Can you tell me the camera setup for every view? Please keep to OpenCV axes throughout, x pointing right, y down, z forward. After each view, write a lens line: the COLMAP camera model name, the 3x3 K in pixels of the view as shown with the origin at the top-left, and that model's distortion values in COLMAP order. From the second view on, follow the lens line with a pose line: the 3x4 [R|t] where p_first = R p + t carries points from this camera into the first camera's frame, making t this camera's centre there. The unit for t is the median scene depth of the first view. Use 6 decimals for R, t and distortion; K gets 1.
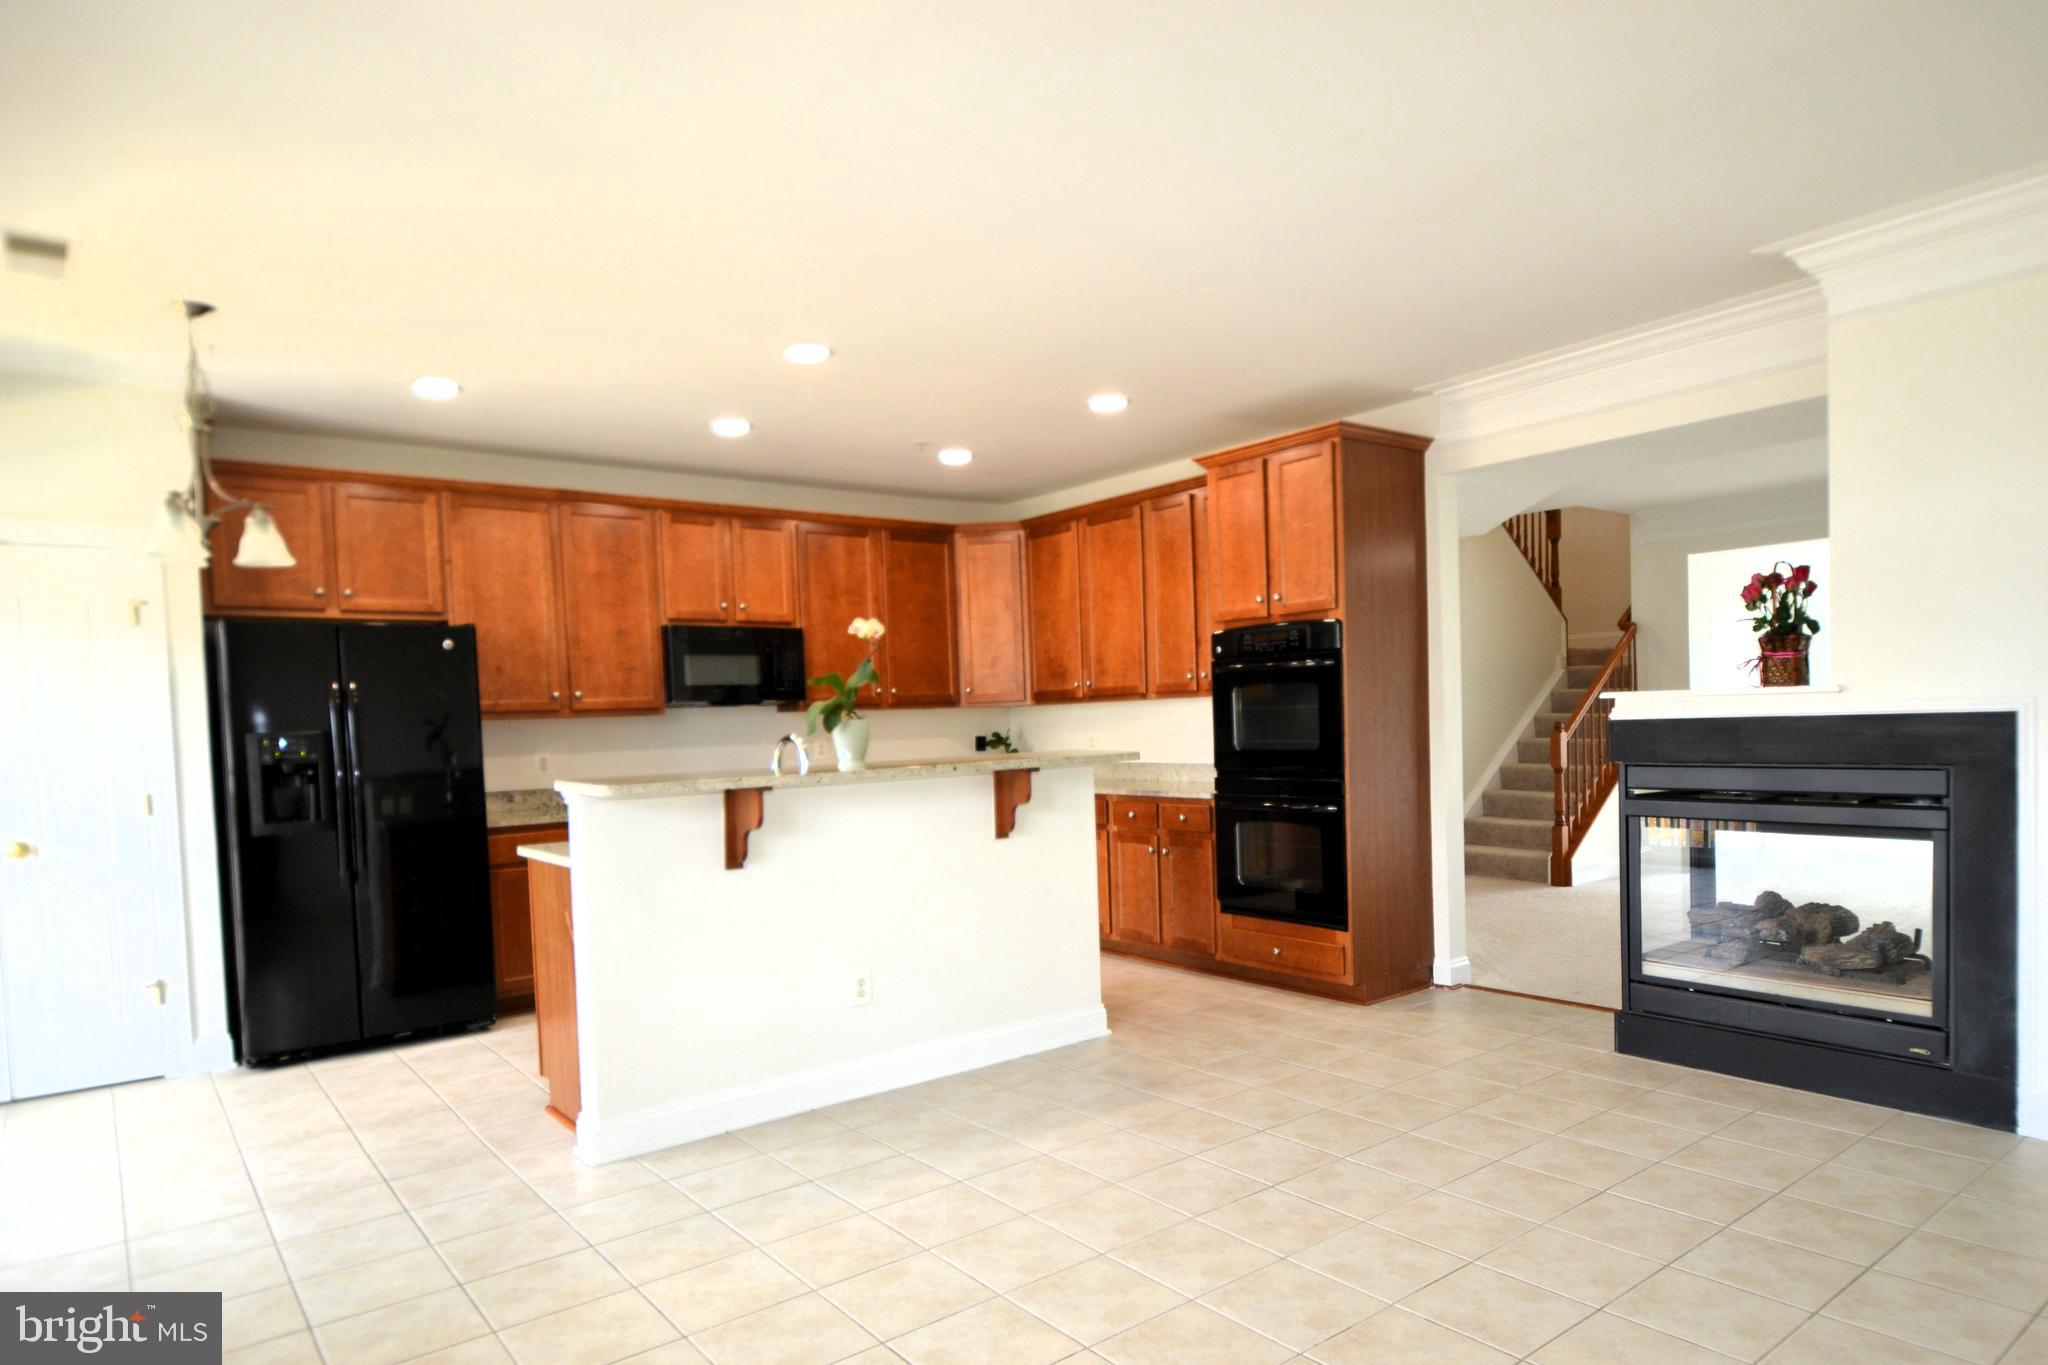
lens RADIAL K [[1211.5, 0, 1055.9], [0, 1211.5, 772.5], [0, 0, 1]] dist [0.031547, -0.028880]
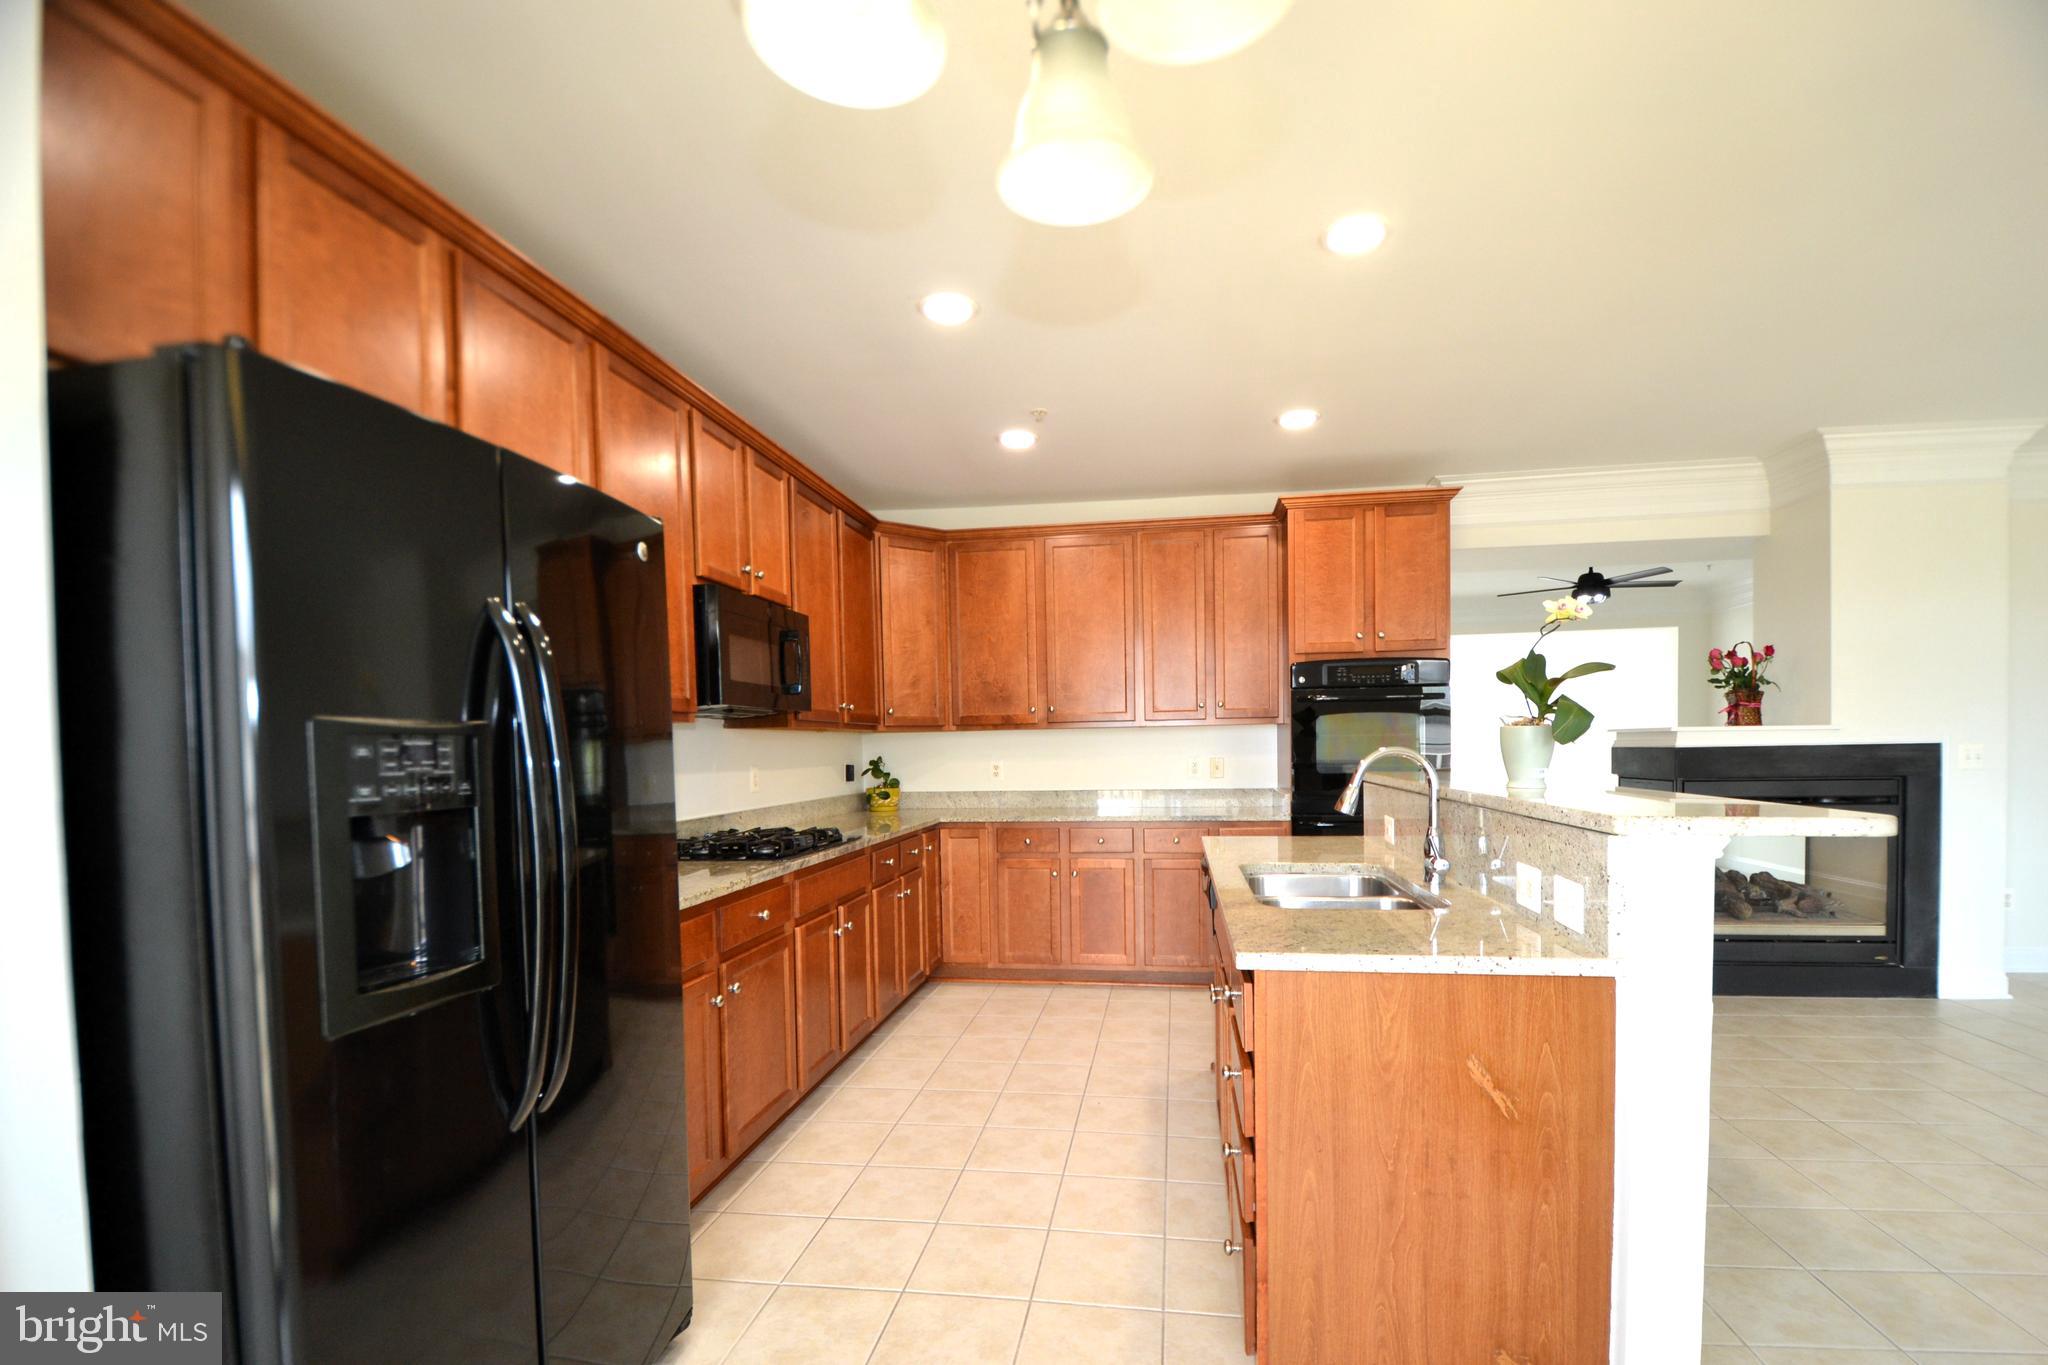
lens RADIAL K [[903.8, 0, 1055.9], [0, 903.8, 774.7], [0, 0, 1]] dist [0.027410, -0.030381]
pose [[0.721985, -0.002472, 0.691904, -0.587783], [0.025112, 0.999428, -0.022633, -0.005899], [-0.691453, 0.033715, 0.721635, 0.598109]]
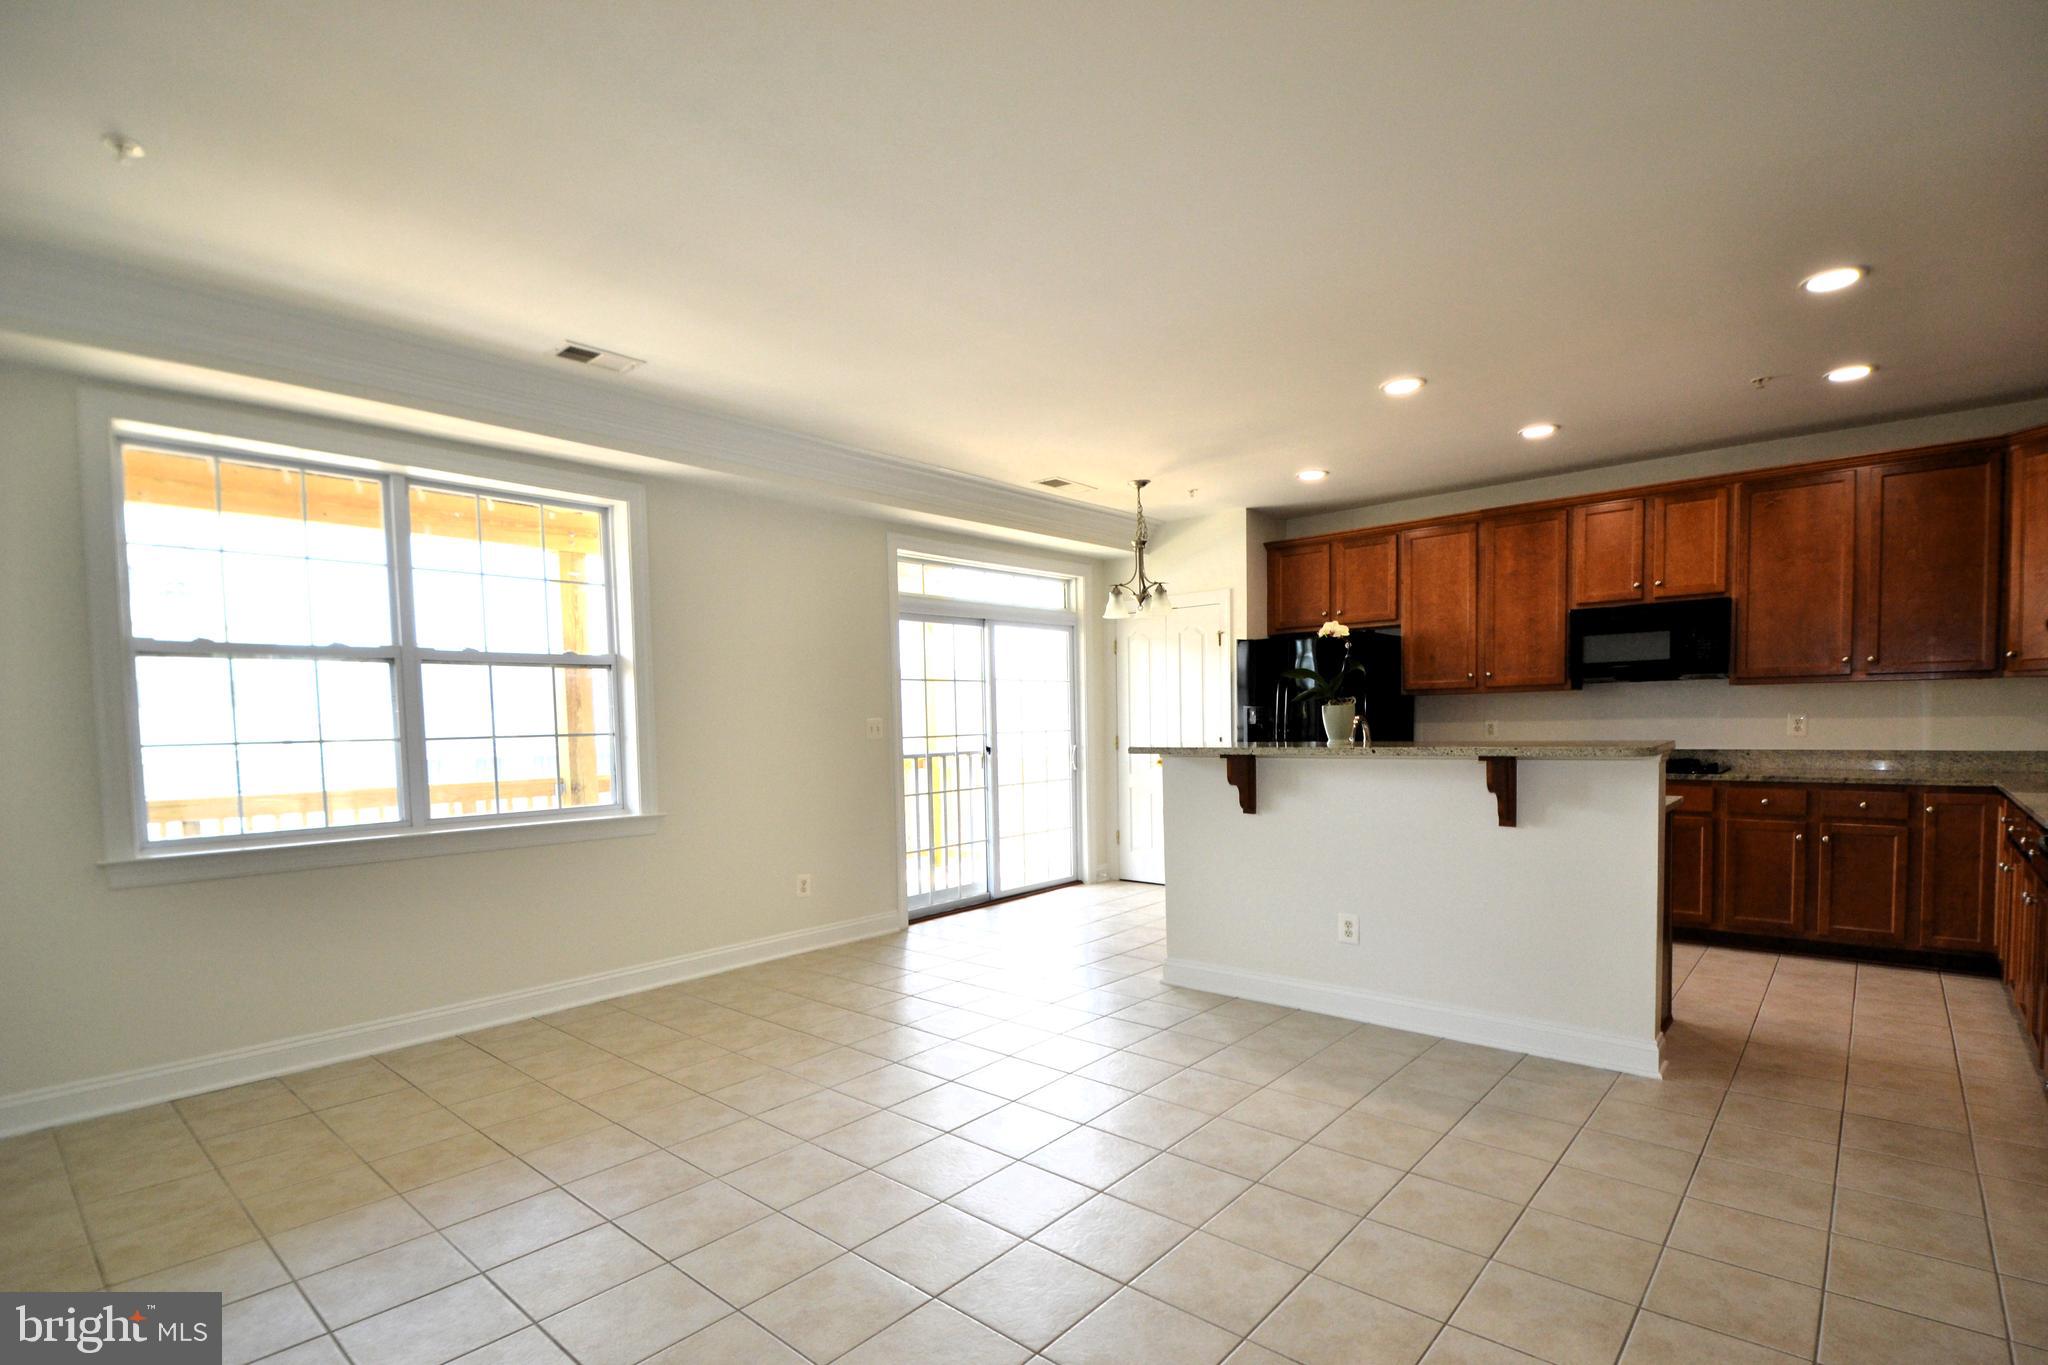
lens RADIAL K [[966.8, 0, 1054.6], [0, 966.8, 771.1], [0, 0, 1]] dist [0.030901, -0.030429]
pose [[0.191102, 0.084970, -0.977885, 0.545192], [-0.028915, 0.996301, 0.080919, -0.036279], [0.981144, 0.012812, 0.192852, 0.406587]]
